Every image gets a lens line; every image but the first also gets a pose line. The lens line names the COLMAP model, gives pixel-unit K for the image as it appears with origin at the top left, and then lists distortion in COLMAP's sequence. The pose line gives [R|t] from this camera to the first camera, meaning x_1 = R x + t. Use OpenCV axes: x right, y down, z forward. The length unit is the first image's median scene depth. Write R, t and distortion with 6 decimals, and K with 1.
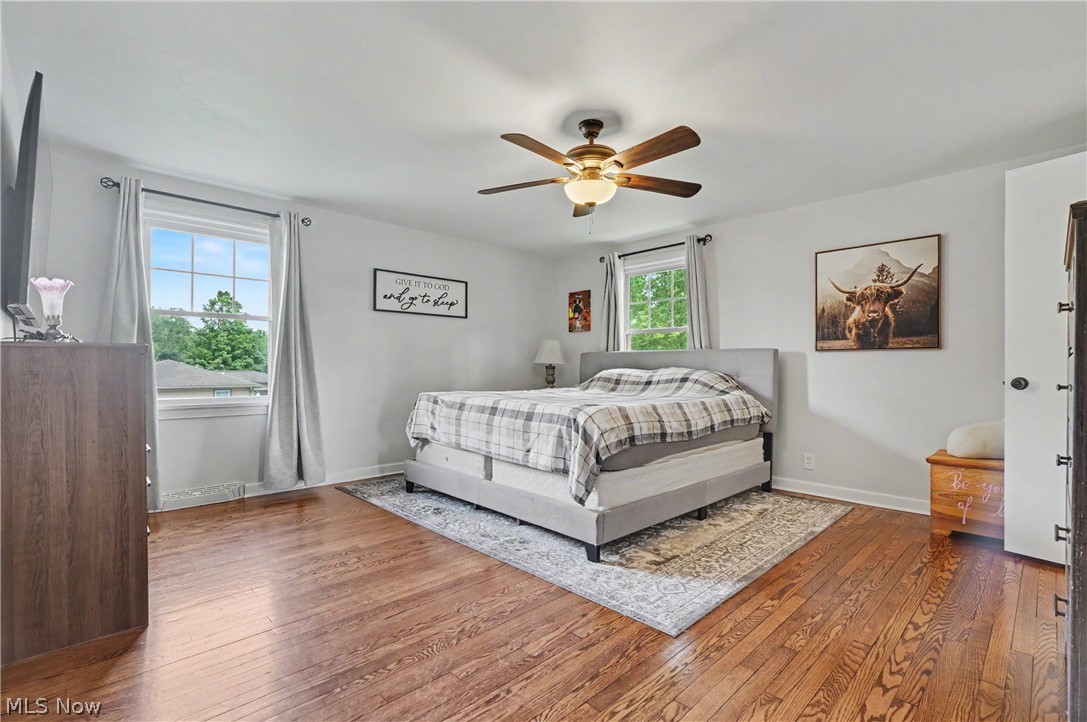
lens RADIAL K [[496.9, 0, 537.3], [0, 496.9, 366.4], [0, 0, 1]] dist [-0.011564, 0.000929]
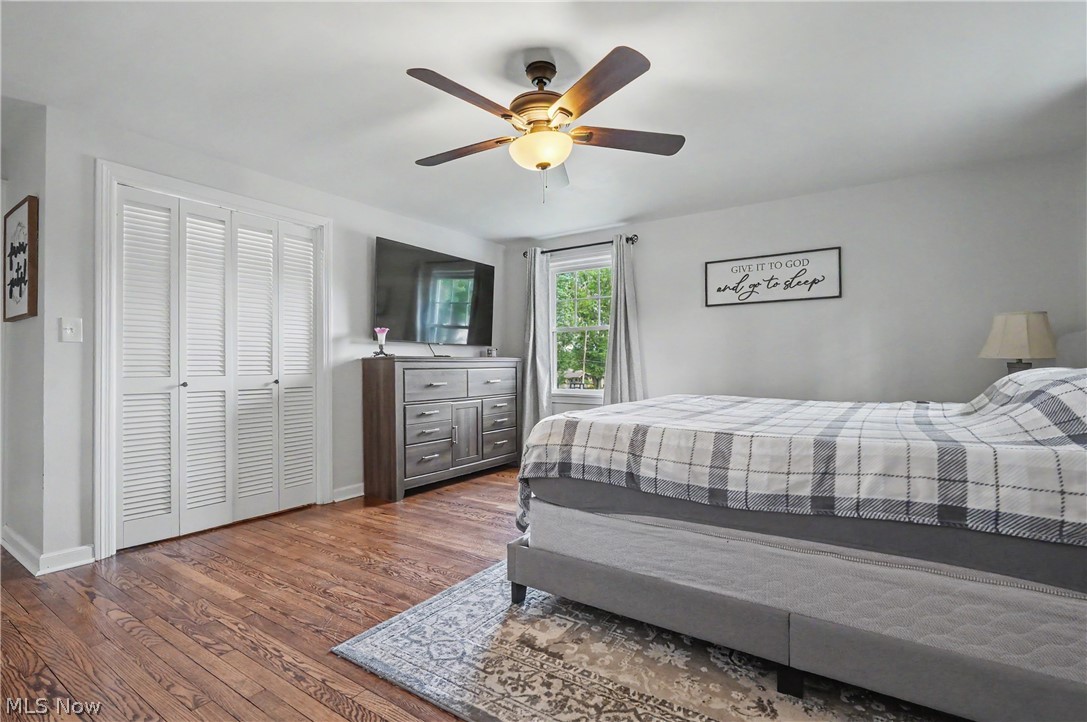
lens RADIAL K [[496.9, 0, 538.5], [0, 496.9, 361.7], [0, 0, 1]] dist [-0.011564, 0.000929]
pose [[0.218739, -0.011955, -0.975710, 0.714774], [0.007043, 0.999918, -0.010672, 0.000587], [0.975758, -0.004538, 0.218805, 0.649938]]
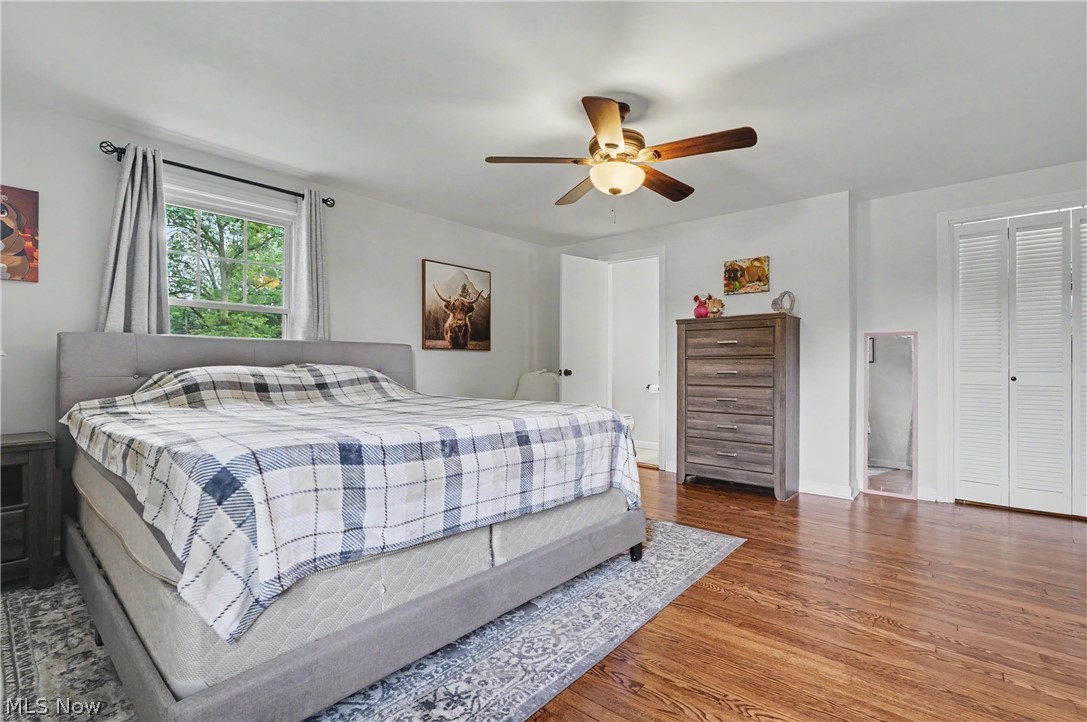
lens RADIAL K [[496.9, 0, 548.6], [0, 496.9, 362.7], [0, 0, 1]] dist [-0.011564, 0.000929]
pose [[-0.109606, 0.001249, 0.993974, -0.648172], [-0.001848, 0.999997, -0.001461, 0.000817], [-0.993973, -0.001997, -0.109603, 0.978011]]
